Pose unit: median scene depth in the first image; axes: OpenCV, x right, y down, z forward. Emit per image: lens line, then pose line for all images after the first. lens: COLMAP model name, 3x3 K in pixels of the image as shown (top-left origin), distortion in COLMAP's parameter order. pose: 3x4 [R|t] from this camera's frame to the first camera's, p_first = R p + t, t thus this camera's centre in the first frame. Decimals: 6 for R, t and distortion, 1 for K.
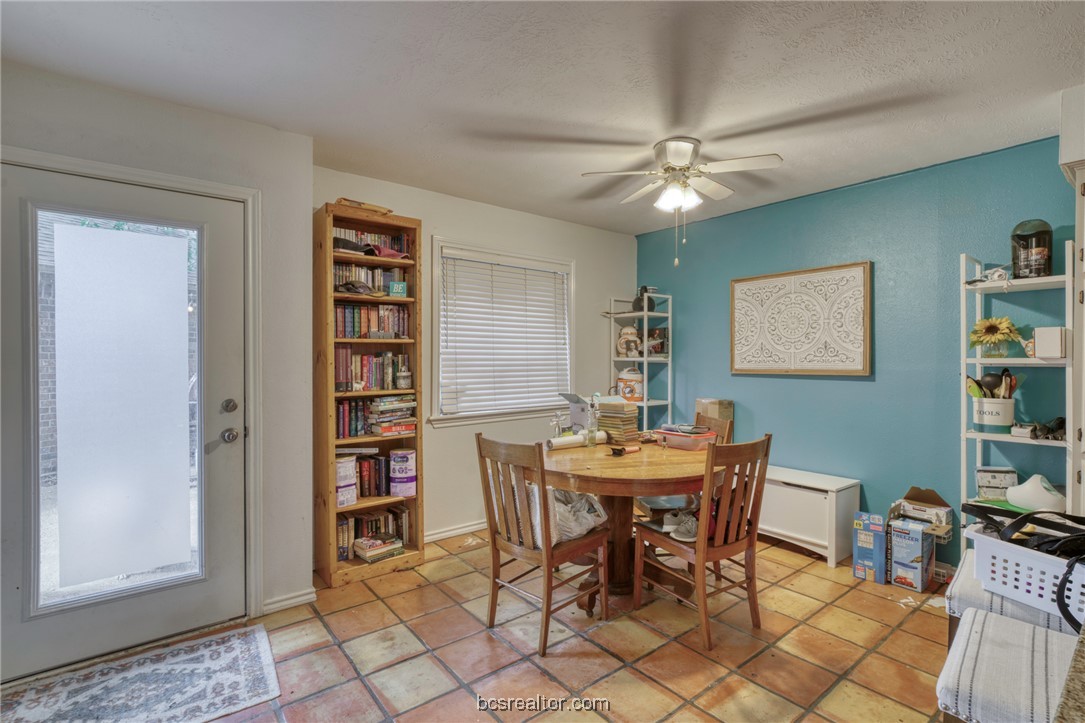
lens RADIAL K [[503.4, 0, 535.4], [0, 503.4, 359.8], [0, 0, 1]] dist [-0.001185, 0.002009]
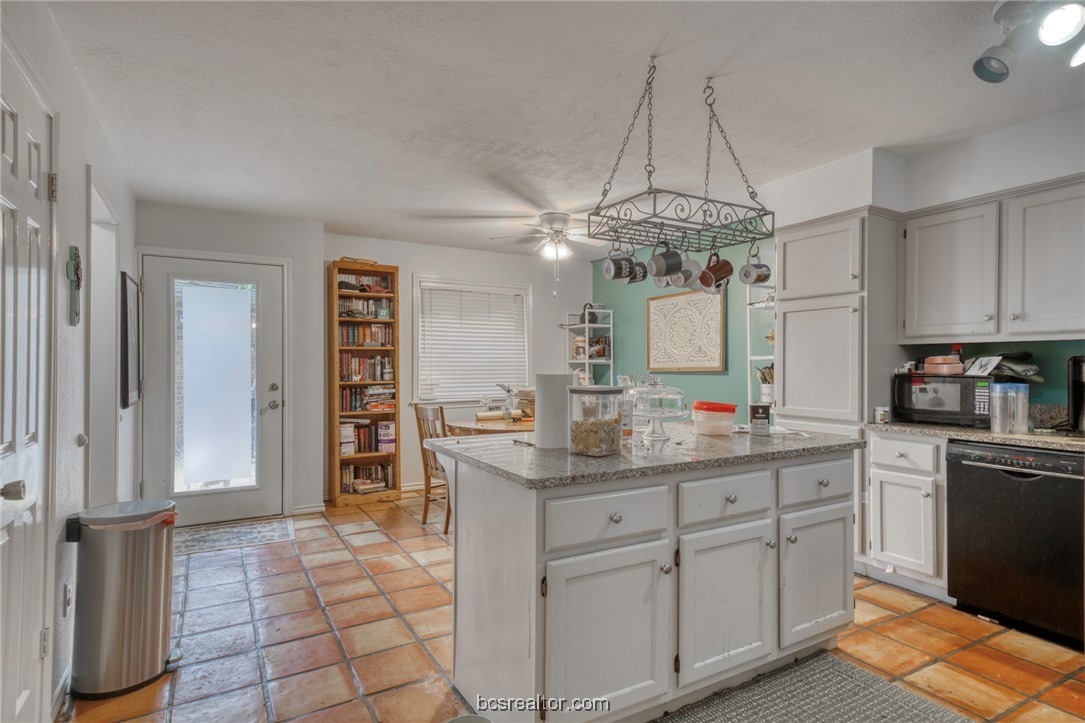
lens RADIAL K [[556.9, 0, 547.4], [0, 556.9, 361.8], [0, 0, 1]] dist [0.023901, -0.000638]
pose [[0.991953, -0.006231, -0.126452, 0.426063], [0.004243, 0.999863, -0.015980, 0.032198], [0.126535, 0.015315, 0.991844, -0.588922]]
